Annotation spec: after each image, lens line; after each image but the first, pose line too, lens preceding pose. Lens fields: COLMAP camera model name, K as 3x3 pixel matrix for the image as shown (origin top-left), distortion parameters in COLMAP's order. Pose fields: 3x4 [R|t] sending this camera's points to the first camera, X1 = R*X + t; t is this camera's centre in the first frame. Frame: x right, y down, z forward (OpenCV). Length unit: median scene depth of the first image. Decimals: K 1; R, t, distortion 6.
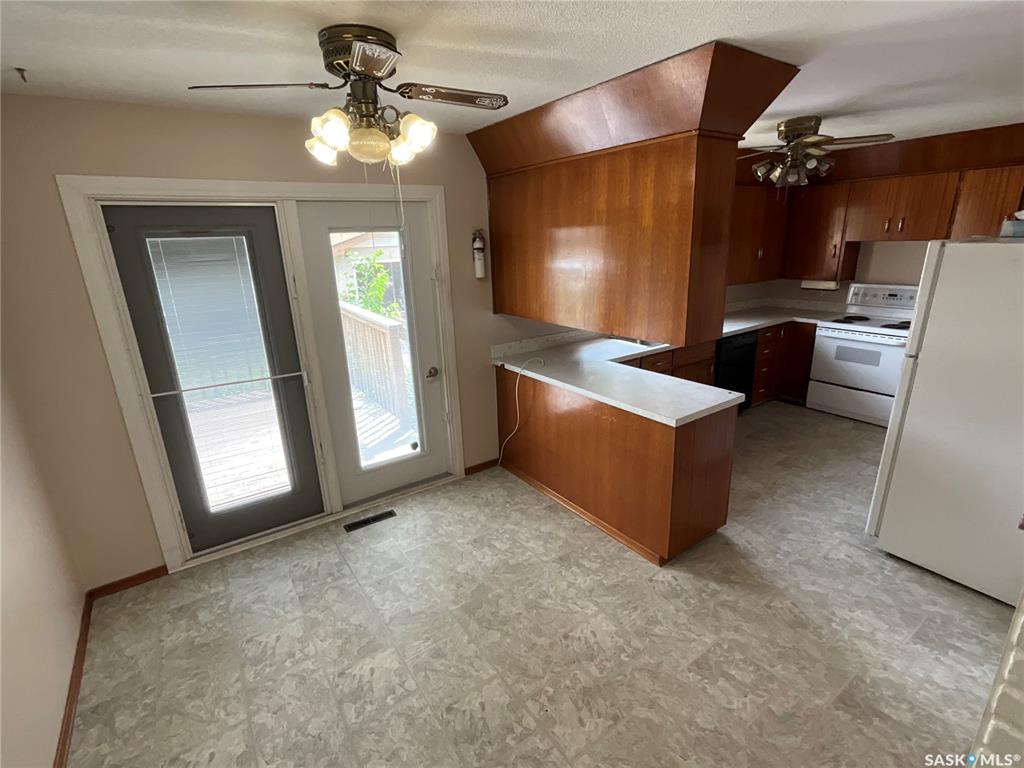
lens RADIAL K [[492.8, 0, 512.7], [0, 492.8, 385.0], [0, 0, 1]] dist [0.002809, 0.002224]
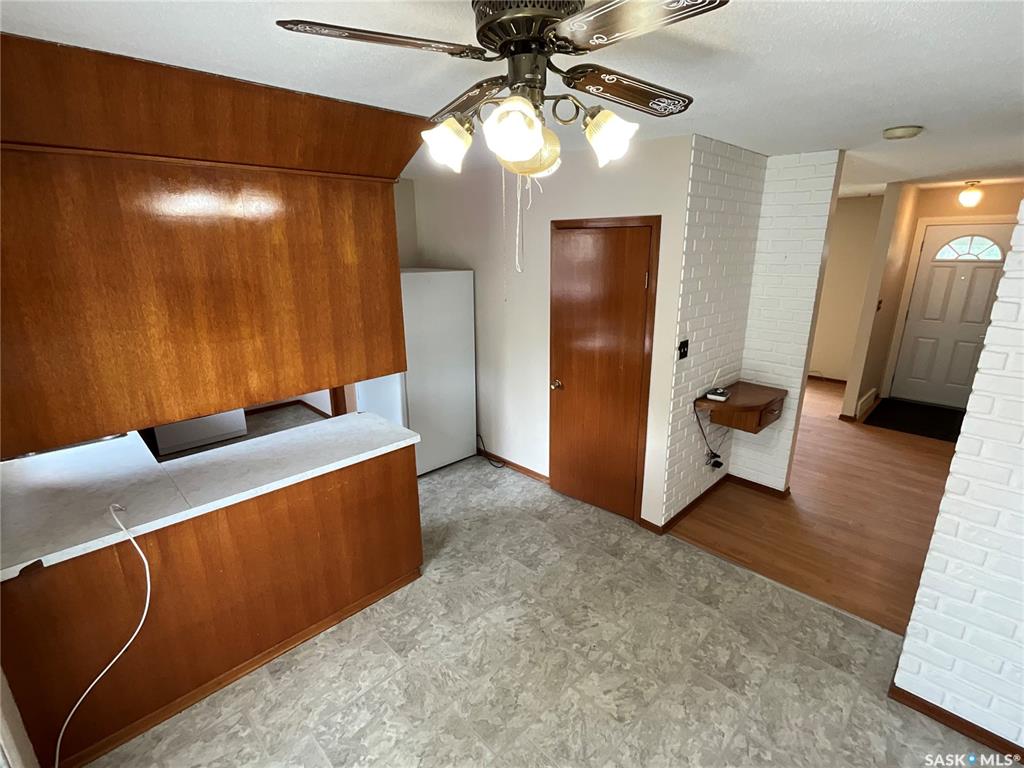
lens RADIAL K [[492.8, 0, 514.2], [0, 492.8, 388.5], [0, 0, 1]] dist [0.002809, 0.002224]
pose [[-0.174651, -0.249897, 0.952391, -0.771935], [0.300985, 0.907408, 0.293289, -0.298959], [-0.937499, 0.337879, -0.083264, 0.901069]]
